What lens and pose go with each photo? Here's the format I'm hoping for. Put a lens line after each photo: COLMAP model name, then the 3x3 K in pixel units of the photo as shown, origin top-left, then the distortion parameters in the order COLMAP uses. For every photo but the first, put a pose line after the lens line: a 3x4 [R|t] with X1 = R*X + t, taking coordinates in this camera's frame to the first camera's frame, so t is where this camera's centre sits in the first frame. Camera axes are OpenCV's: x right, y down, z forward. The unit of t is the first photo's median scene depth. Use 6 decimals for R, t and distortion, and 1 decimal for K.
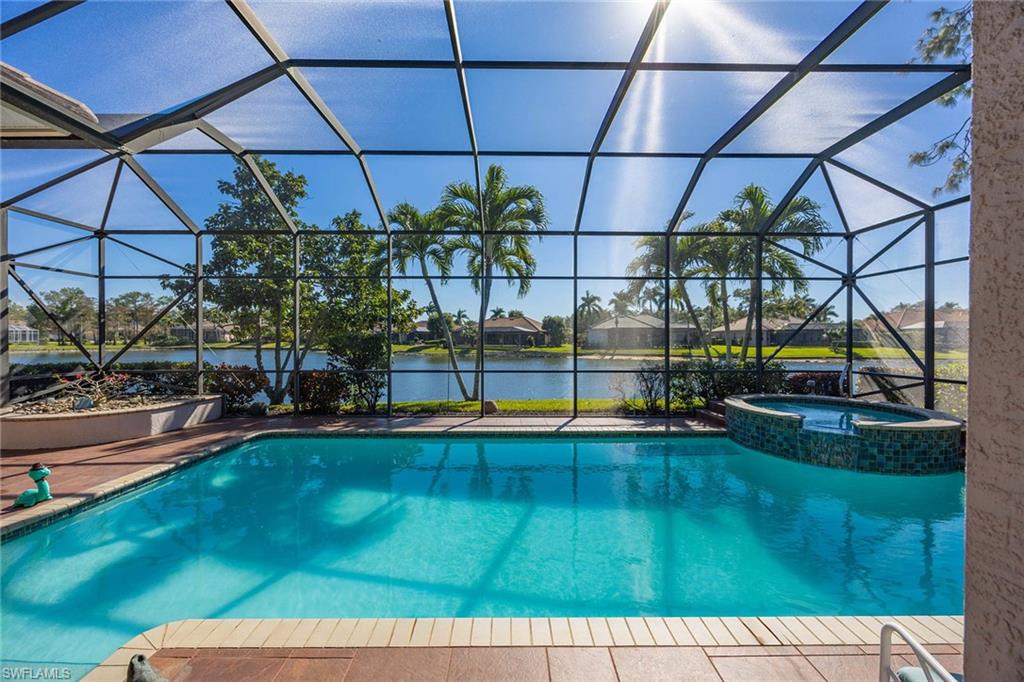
lens RADIAL K [[386.6, 0, 510.0], [0, 386.6, 340.3], [0, 0, 1]] dist [-0.002071, -0.000098]
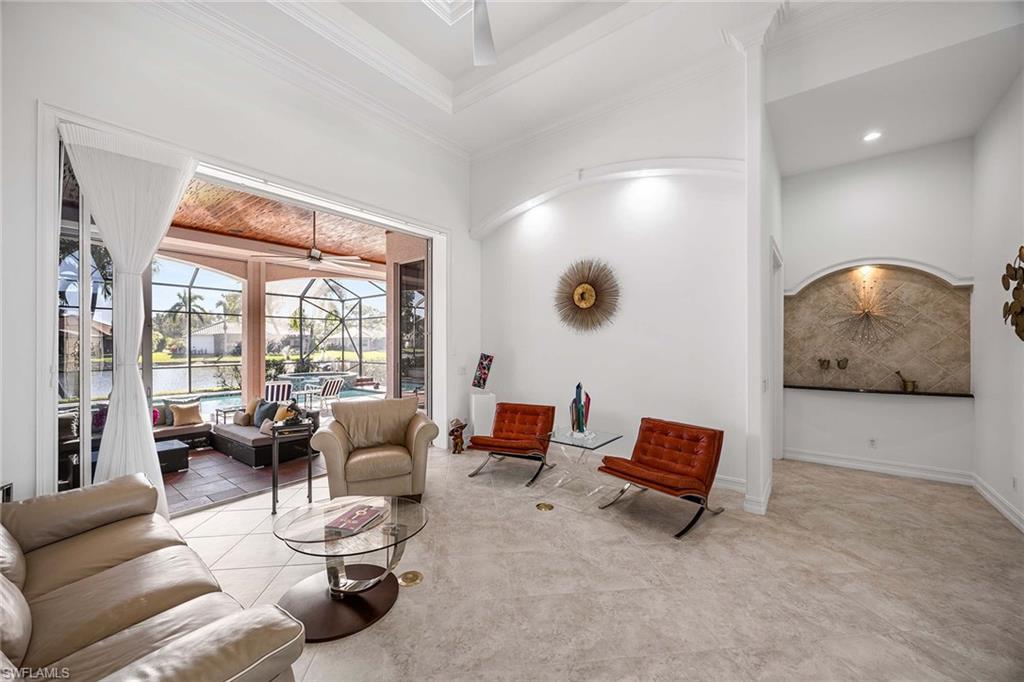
lens RADIAL K [[394.2, 0, 511.8], [0, 394.2, 344.5], [0, 0, 1]] dist [-0.001886, -0.000159]
pose [[0.625046, -0.002217, 0.780585, -0.199910], [0.005519, 0.999984, -0.001580, -0.006390], [-0.780569, 0.005296, 0.625048, -0.800208]]
